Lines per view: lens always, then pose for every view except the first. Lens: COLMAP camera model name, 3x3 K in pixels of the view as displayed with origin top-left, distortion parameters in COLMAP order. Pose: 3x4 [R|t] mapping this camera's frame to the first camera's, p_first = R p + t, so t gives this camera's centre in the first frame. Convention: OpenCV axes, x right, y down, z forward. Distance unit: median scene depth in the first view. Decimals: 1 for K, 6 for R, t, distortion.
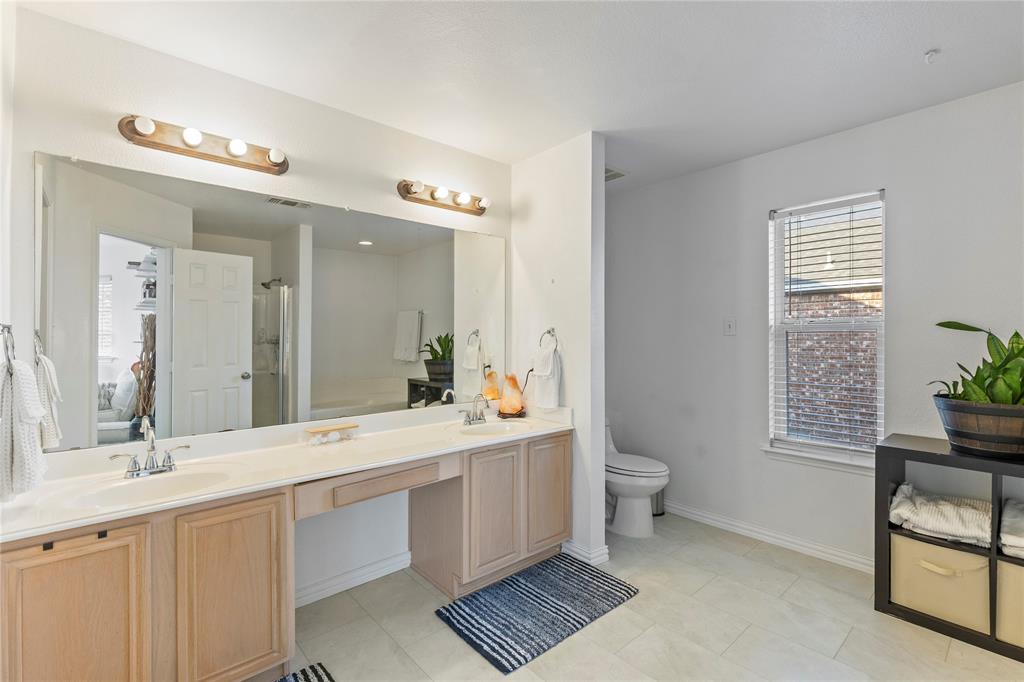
lens RADIAL K [[461.3, 0, 519.6], [0, 461.3, 340.2], [0, 0, 1]] dist [0.000287, -0.000698]
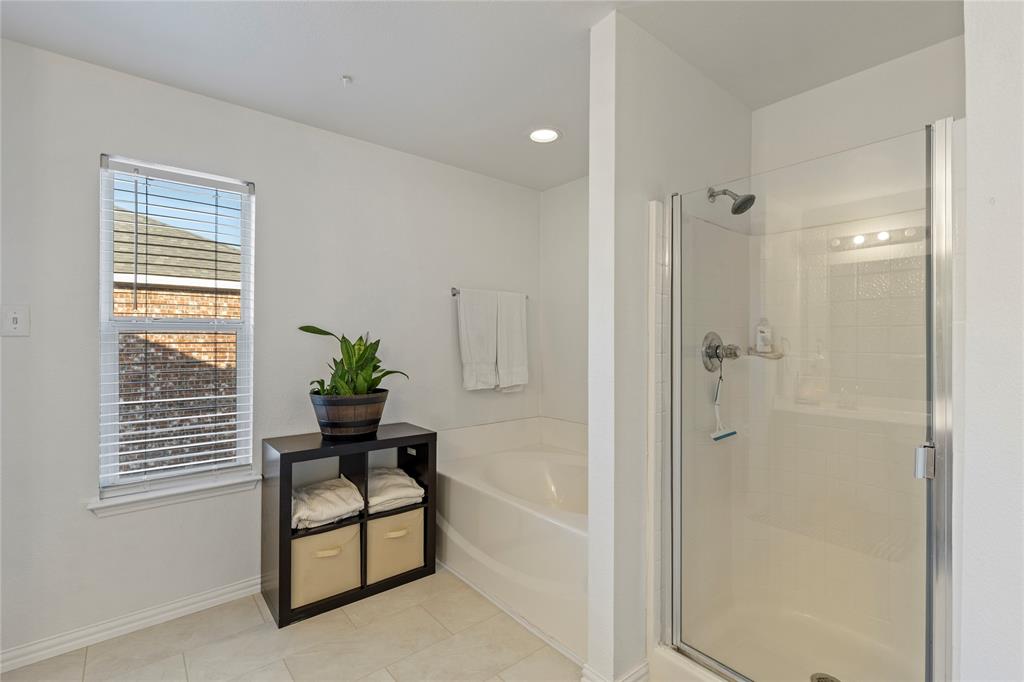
lens RADIAL K [[461.3, 0, 517.7], [0, 461.3, 344.0], [0, 0, 1]] dist [0.000287, -0.000698]
pose [[0.030738, -0.002565, 0.999524, -0.163066], [0.004882, 0.999985, 0.002416, 0.002674], [-0.999516, 0.004806, 0.030750, 0.502289]]
